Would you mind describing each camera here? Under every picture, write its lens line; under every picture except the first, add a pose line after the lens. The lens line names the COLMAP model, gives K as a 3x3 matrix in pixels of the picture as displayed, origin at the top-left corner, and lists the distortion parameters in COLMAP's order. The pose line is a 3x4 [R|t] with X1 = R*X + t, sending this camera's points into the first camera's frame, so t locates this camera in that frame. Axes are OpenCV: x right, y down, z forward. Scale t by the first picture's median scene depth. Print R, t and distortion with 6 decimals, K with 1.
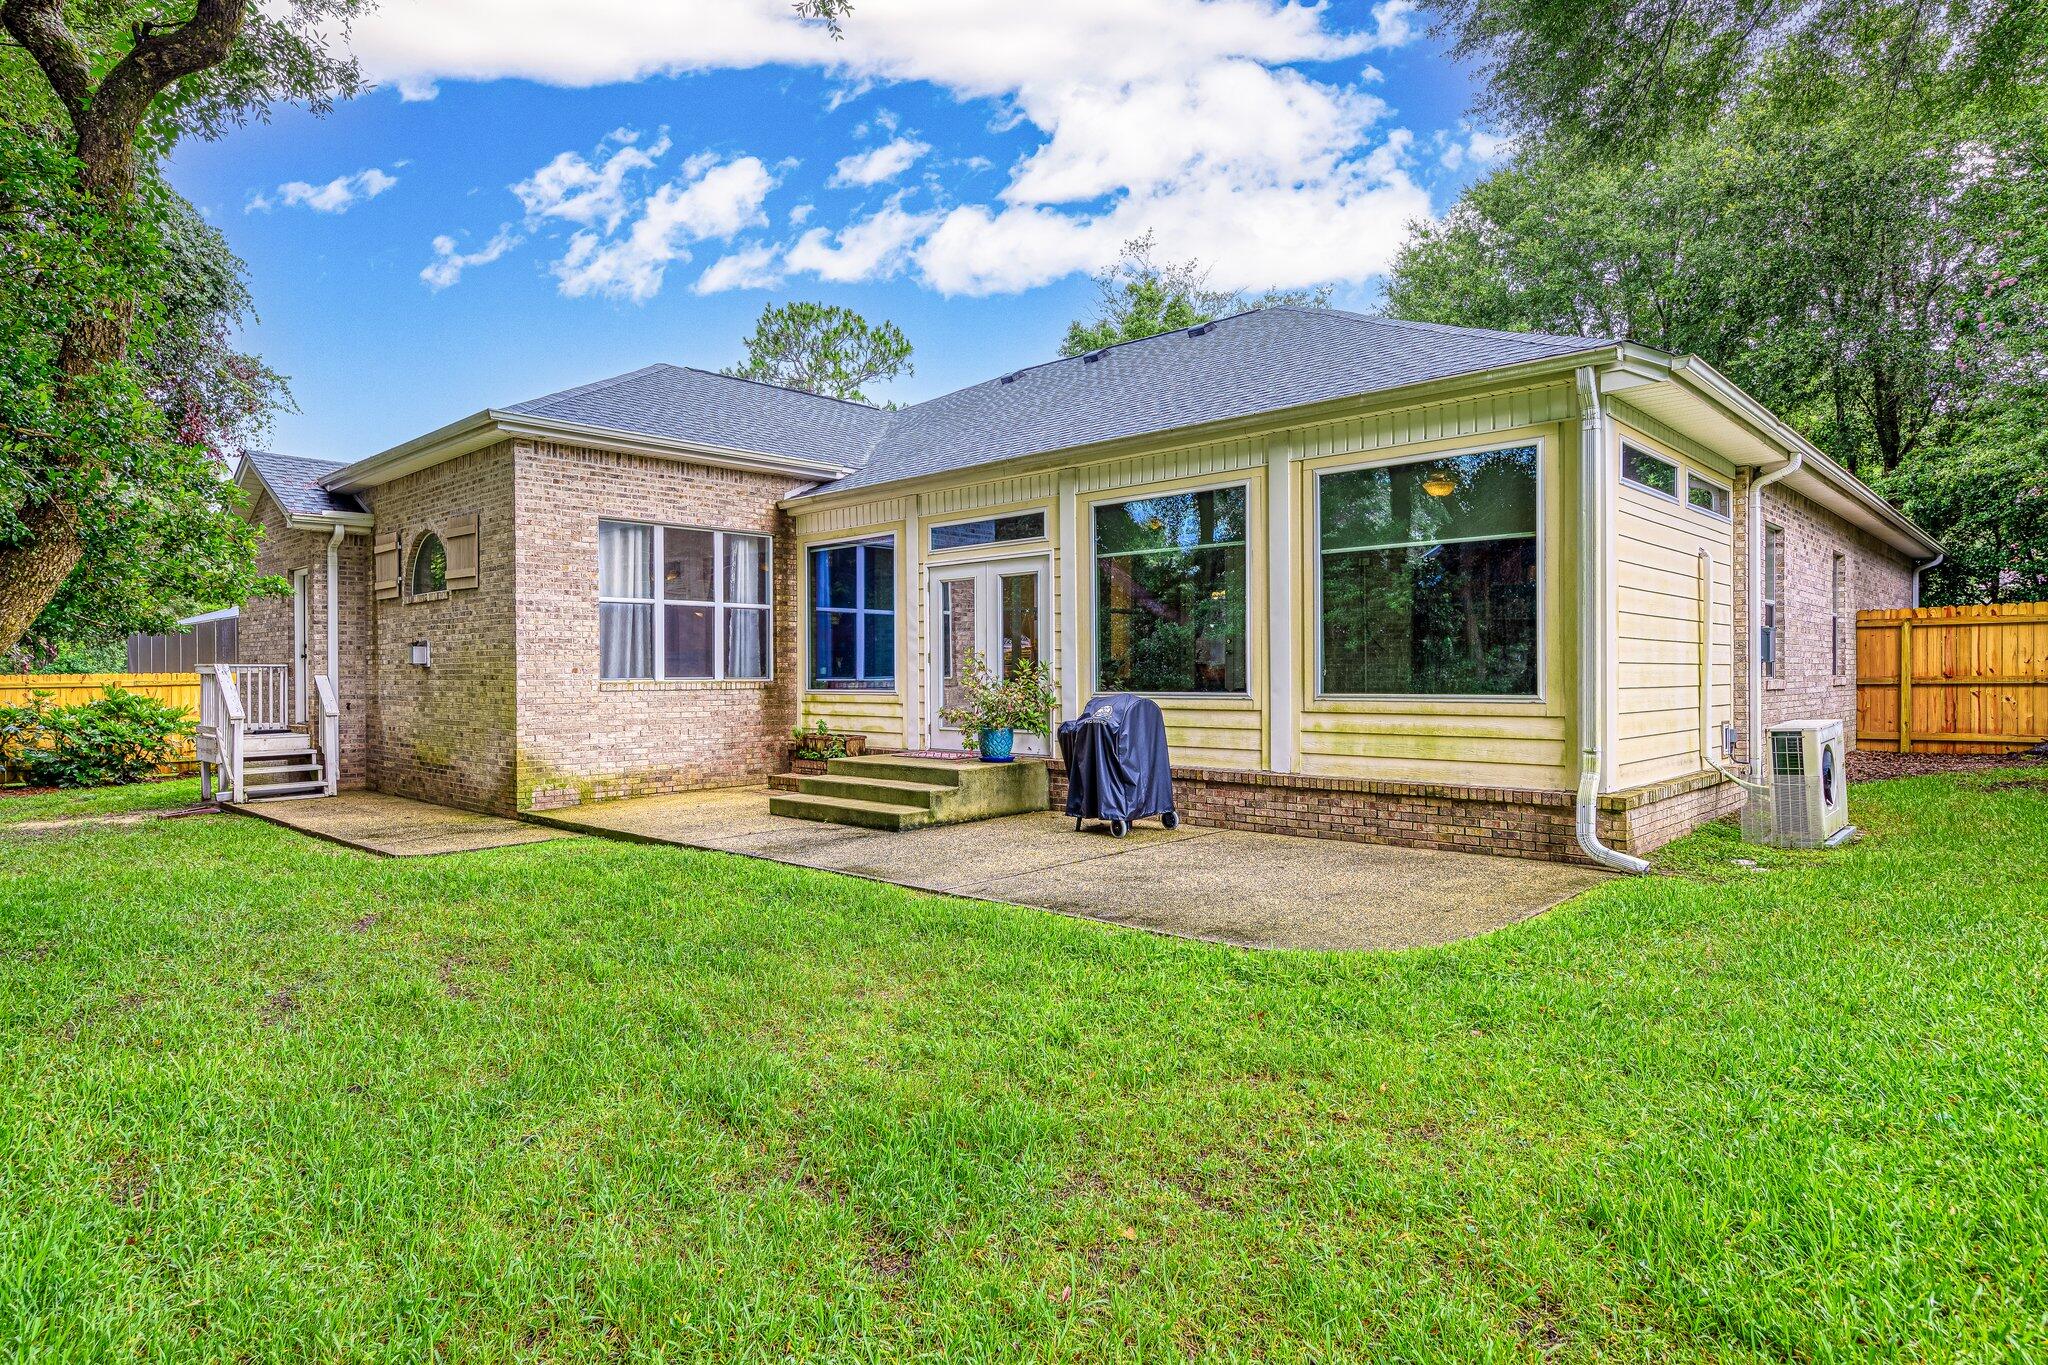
lens RADIAL K [[1127.2, 0, 1026.5], [0, 1127.2, 679.6], [0, 0, 1]] dist [0.011298, -0.003616]
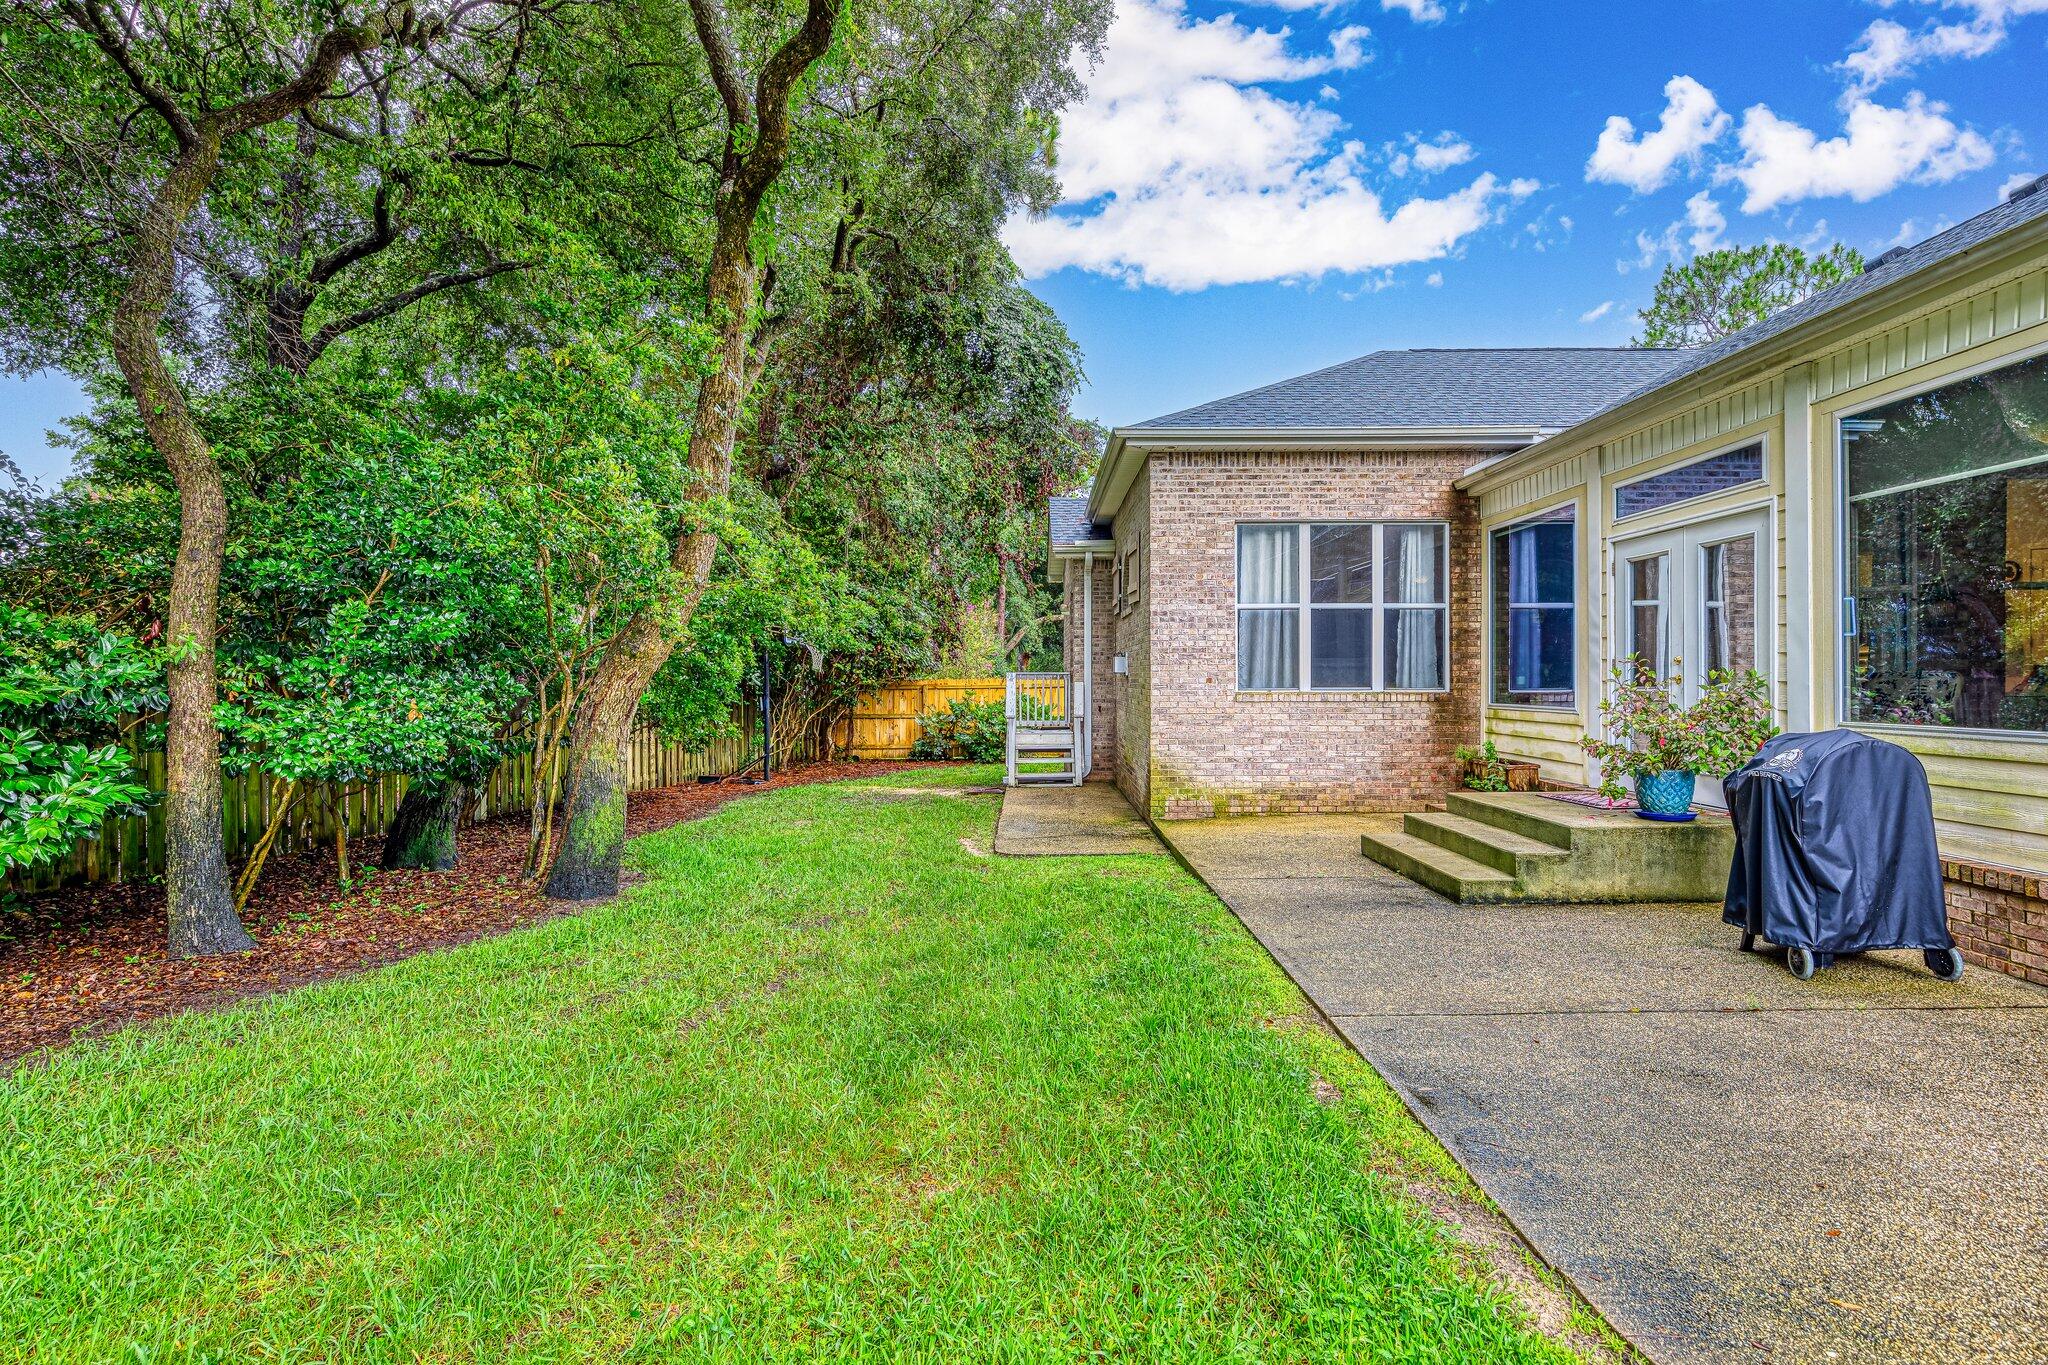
lens RADIAL K [[1050.0, 0, 1022.4], [0, 1050.0, 680.3], [0, 0, 1]] dist [0.002939, 0.000141]
pose [[0.684757, 0.005253, -0.728752, 0.152149], [-0.004895, 0.999985, 0.002608, -0.009611], [0.728755, 0.001782, 0.684773, 0.253546]]
